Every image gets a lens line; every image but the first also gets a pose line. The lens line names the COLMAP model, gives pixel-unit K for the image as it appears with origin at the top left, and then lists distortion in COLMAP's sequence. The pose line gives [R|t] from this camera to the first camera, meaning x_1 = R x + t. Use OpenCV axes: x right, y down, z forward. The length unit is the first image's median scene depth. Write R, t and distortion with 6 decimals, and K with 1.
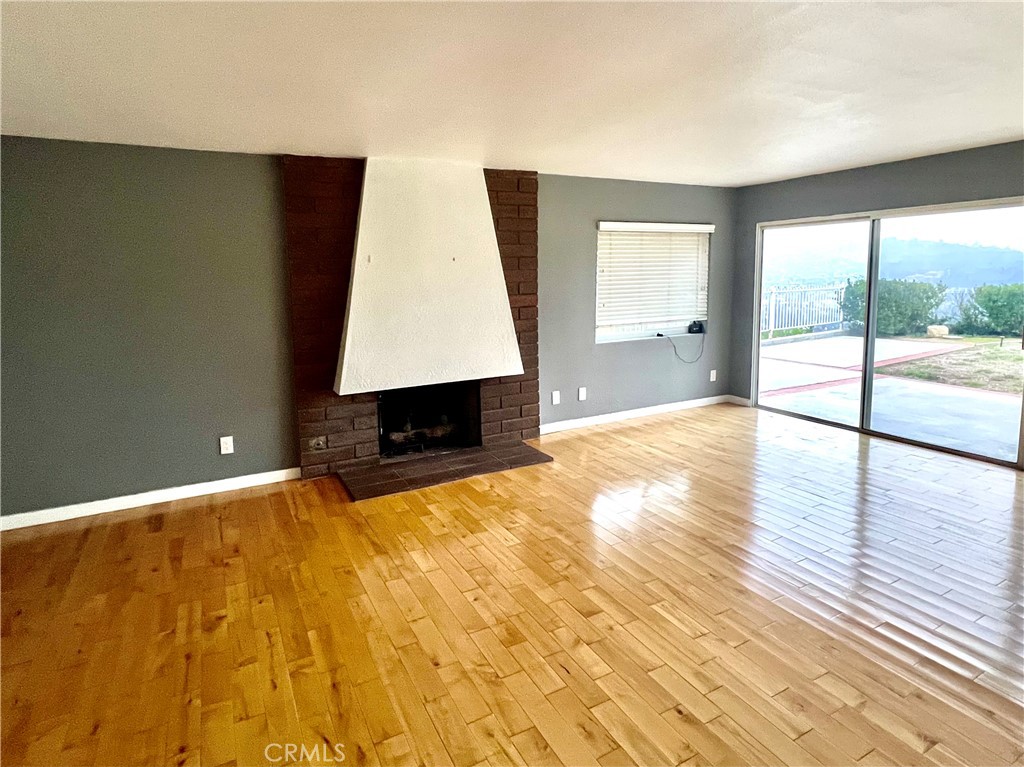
lens RADIAL K [[567.5, 0, 501.4], [0, 567.5, 339.3], [0, 0, 1]] dist [-0.006301, -0.000327]
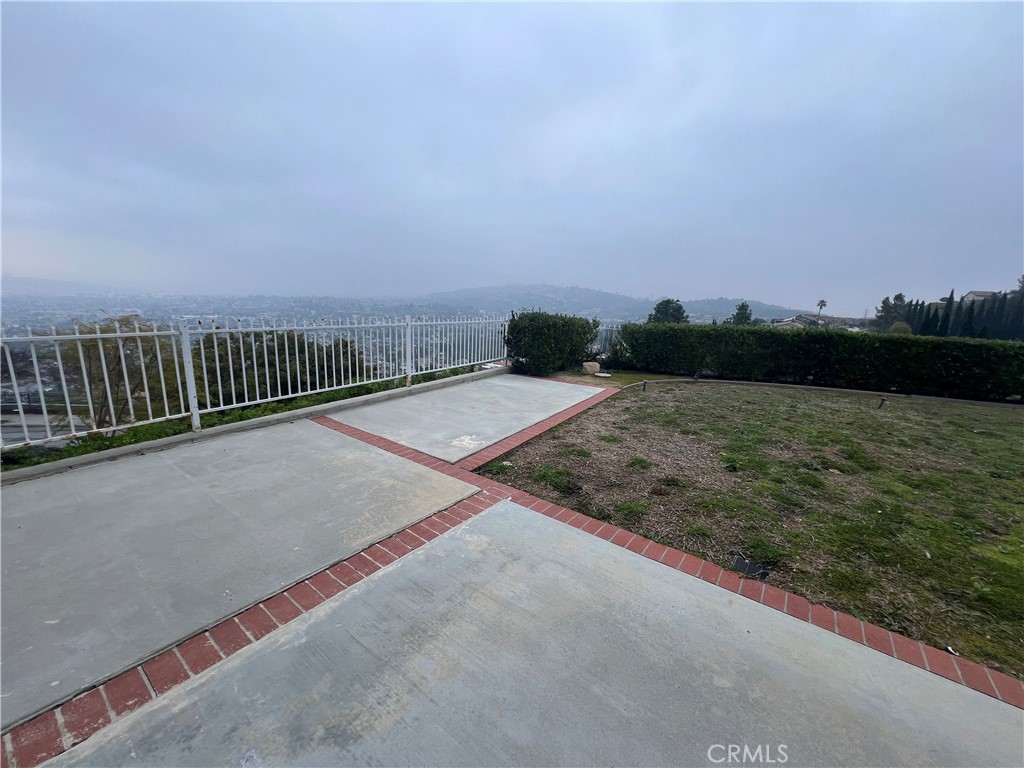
lens RADIAL K [[409.0, 0, 515.5], [0, 409.0, 387.5], [0, 0, 1]] dist [-0.001385, 0.000302]
pose [[0.895622, -0.036058, 0.443352, 0.333329], [-0.007018, 0.995439, 0.095137, -0.048447], [-0.444761, -0.088319, 0.891284, 0.415757]]
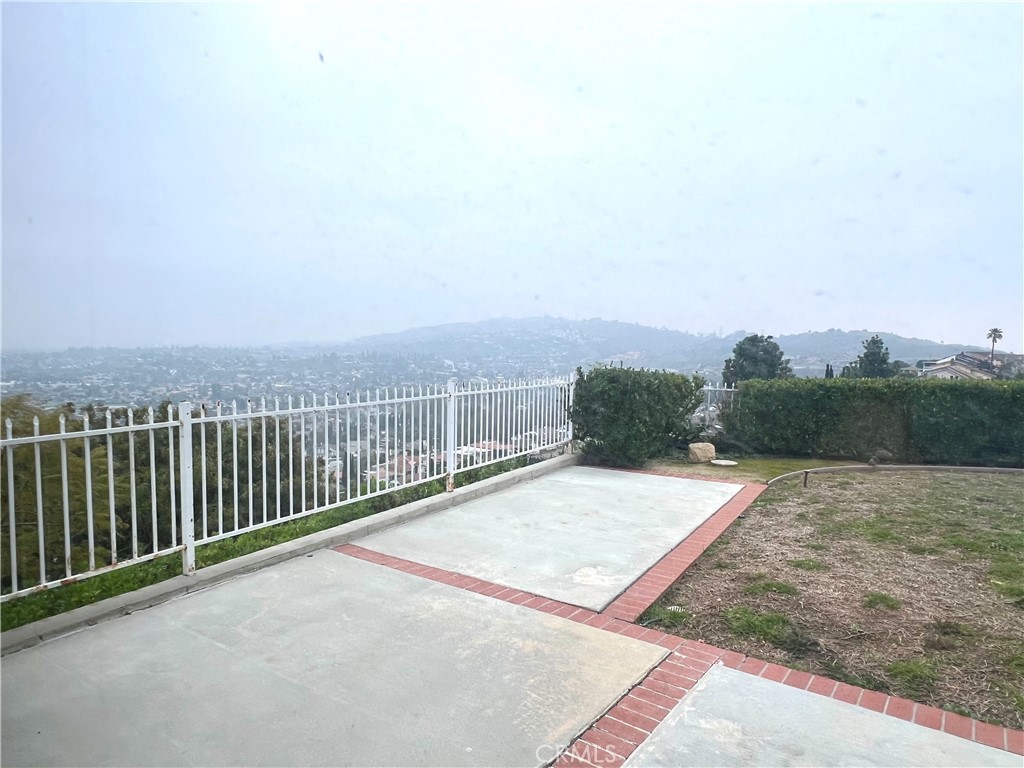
lens RADIAL K [[673.9, 0, 513.2], [0, 673.9, 384.5], [0, 0, 1]] dist [0.004252, -0.005764]
pose [[0.888866, 0.002839, 0.458159, 0.240533], [0.024065, 0.998311, -0.052875, -0.055741], [-0.457535, 0.058024, 0.887296, 0.427359]]
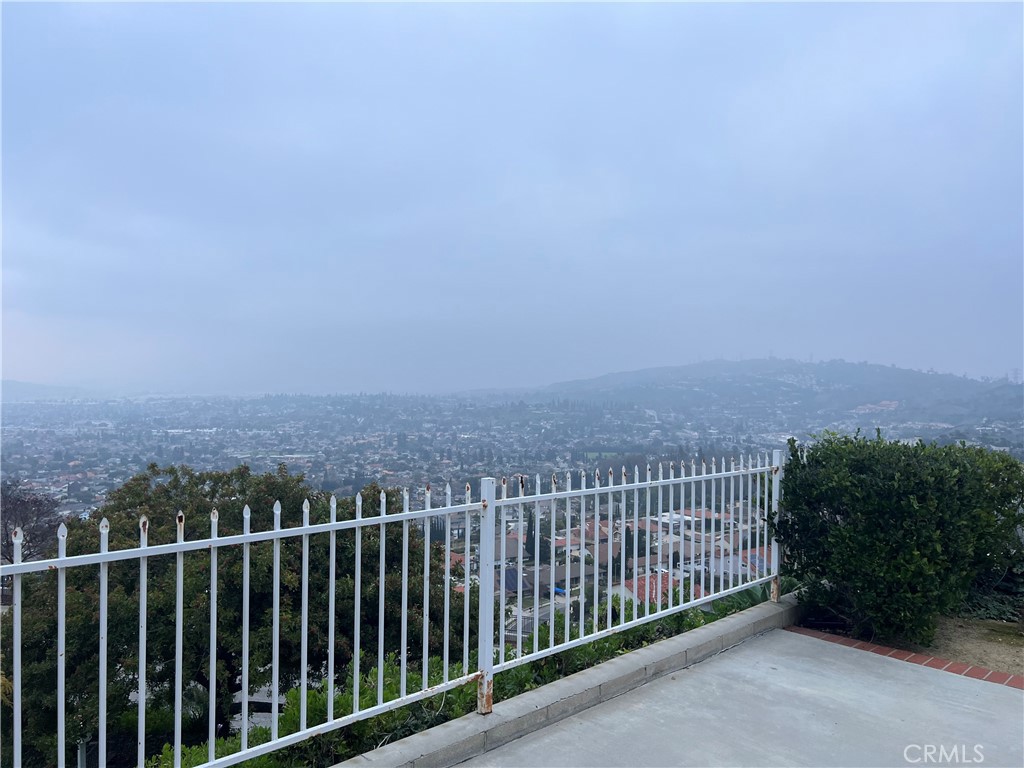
lens RADIAL K [[766.4, 0, 505.1], [0, 766.4, 387.4], [0, 0, 1]] dist [0.037417, -0.018724]
pose [[0.981482, 0.031421, 0.188962, 0.389576], [-0.008682, 0.992738, -0.119981, -0.085966], [-0.191359, 0.116118, 0.974627, 0.633214]]
